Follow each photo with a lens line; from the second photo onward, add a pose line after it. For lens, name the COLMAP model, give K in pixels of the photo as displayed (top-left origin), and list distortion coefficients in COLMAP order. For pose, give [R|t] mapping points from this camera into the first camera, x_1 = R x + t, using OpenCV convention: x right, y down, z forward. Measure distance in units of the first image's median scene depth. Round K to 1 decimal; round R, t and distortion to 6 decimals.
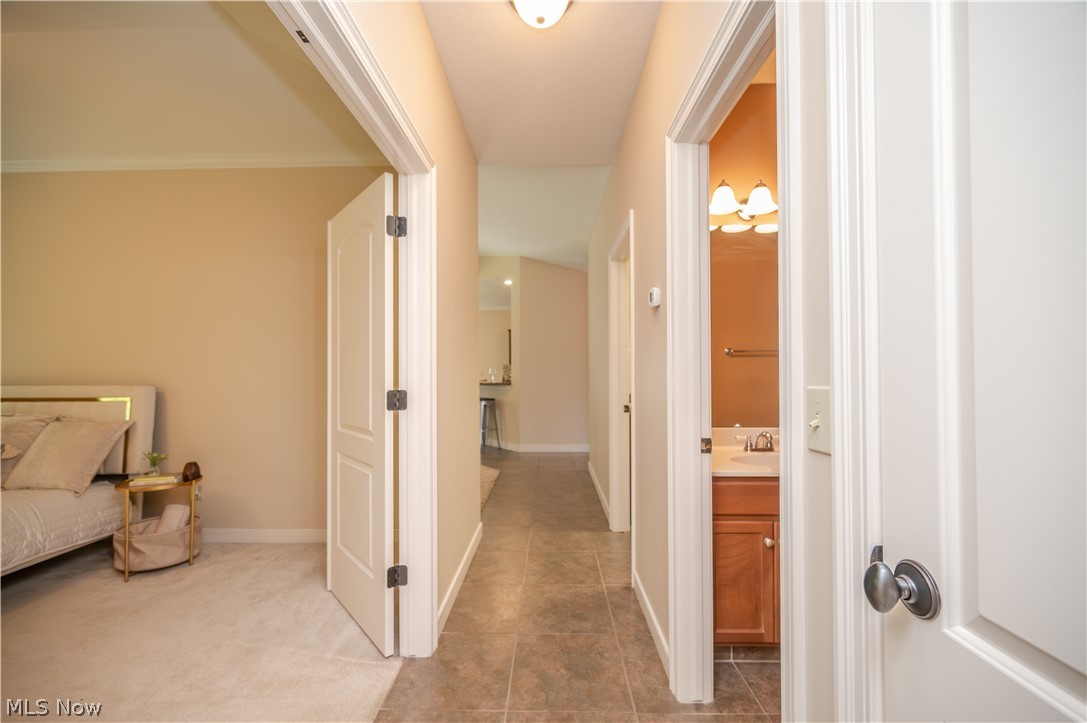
lens RADIAL K [[428.9, 0, 544.4], [0, 428.9, 364.5], [0, 0, 1]] dist [-0.007747, 0.000367]
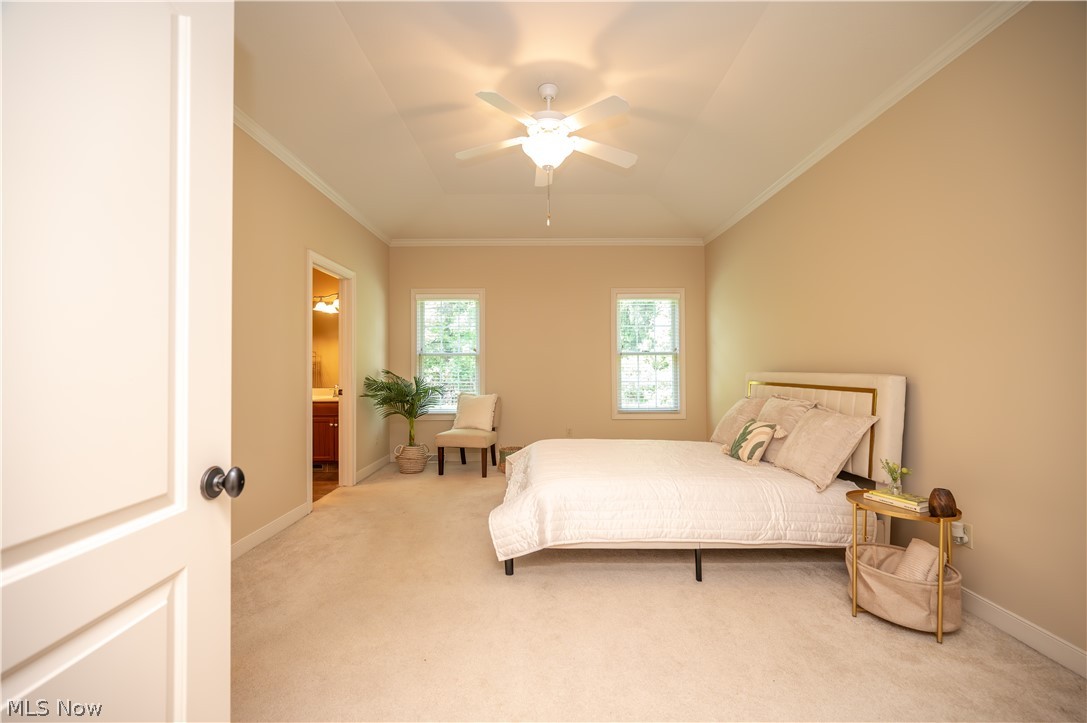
lens RADIAL K [[428.9, 0, 544.4], [0, 428.9, 364.5], [0, 0, 1]] dist [-0.007747, 0.000367]
pose [[0.025713, -0.005795, -0.999653, -0.178274], [0.010086, 0.999934, -0.005537, 0.031745], [0.999618, -0.009940, 0.025770, 0.372067]]
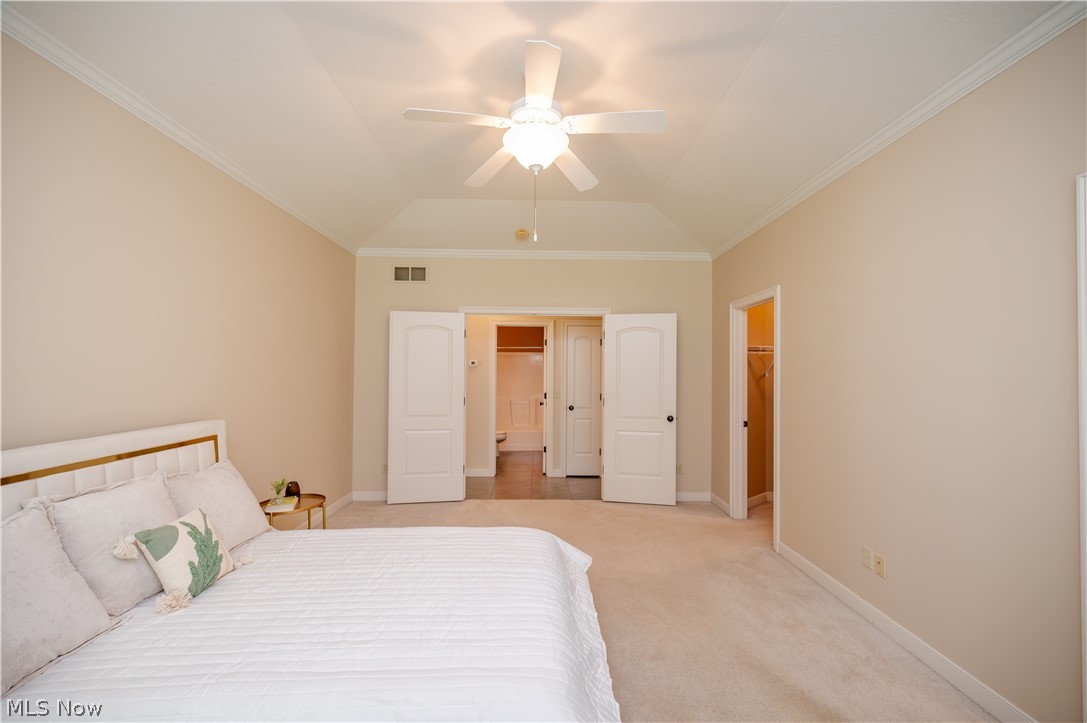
lens RADIAL K [[431.7, 0, 545.0], [0, 431.7, 365.6], [0, 0, 1]] dist [-0.001952, -0.000096]
pose [[-0.029136, 0.013767, 0.999481, -2.044193], [-0.015461, 0.999779, -0.014222, -0.063795], [-0.999456, -0.015867, -0.028917, 0.413694]]
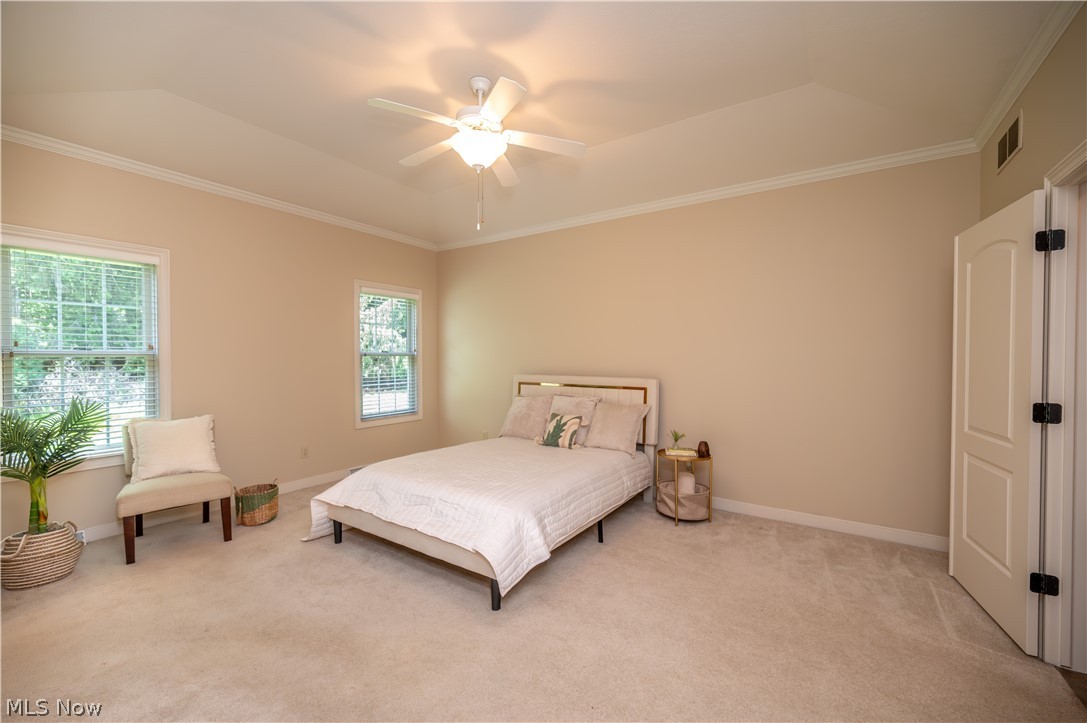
lens RADIAL K [[439.0, 0, 550.3], [0, 439.0, 363.2], [0, 0, 1]] dist [-0.002449, 0.000123]
pose [[0.844353, 0.012649, -0.535638, -0.543938], [-0.000574, 0.999742, 0.022703, -0.032081], [0.535787, -0.018862, 0.844143, -0.350171]]
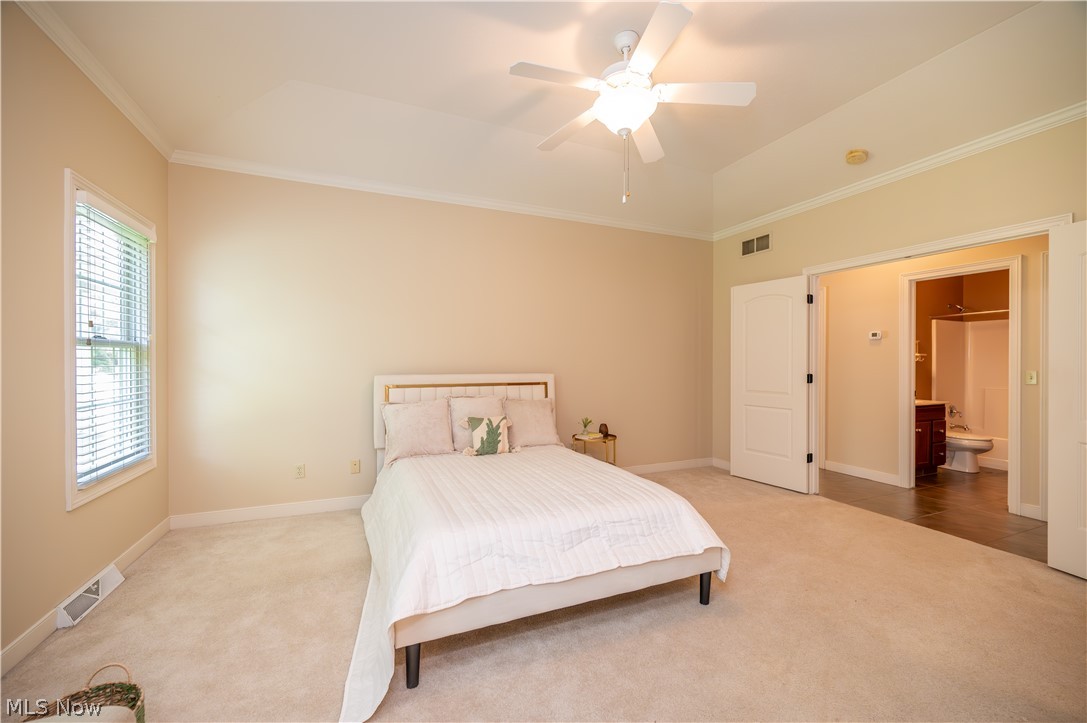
lens RADIAL K [[428.9, 0, 544.4], [0, 428.9, 364.5], [0, 0, 1]] dist [-0.007747, 0.000367]
pose [[0.913848, -0.000305, 0.406057, -1.713764], [-0.007053, 0.999837, 0.016624, -0.003802], [-0.405996, -0.018056, 0.913697, -0.310498]]
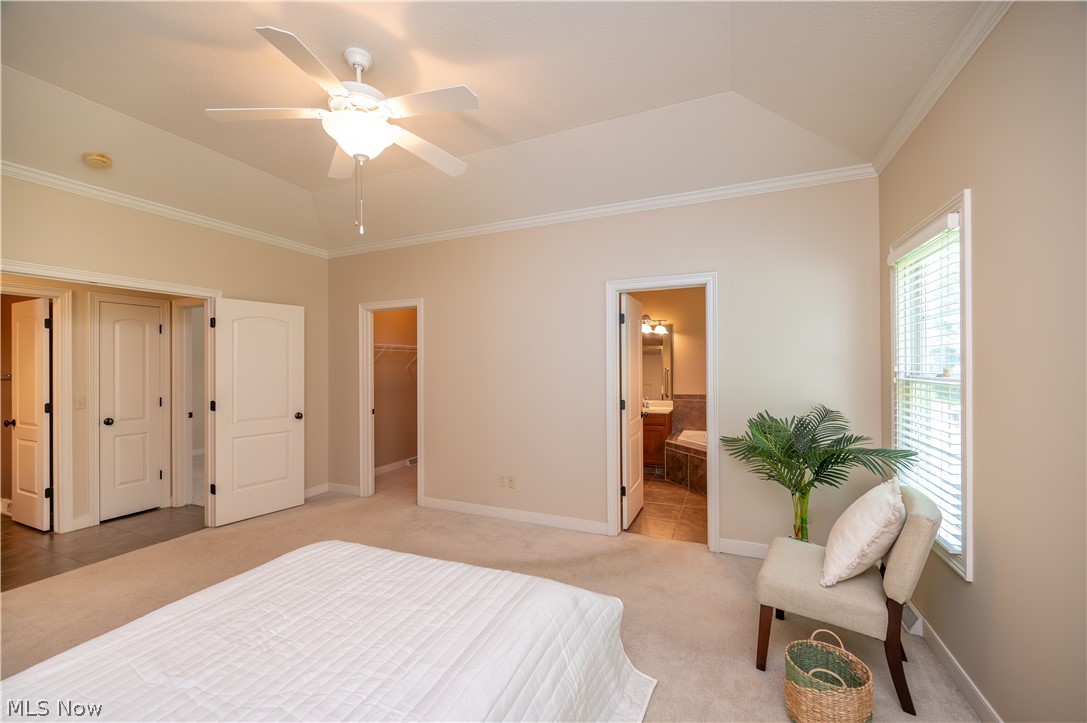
lens RADIAL K [[428.9, 0, 544.4], [0, 428.9, 364.5], [0, 0, 1]] dist [-0.007747, 0.000367]
pose [[-0.922893, 0.005866, 0.385012, -1.836604], [0.003059, 0.999964, -0.007903, -0.064539], [-0.385045, -0.006116, -0.922878, 1.010748]]
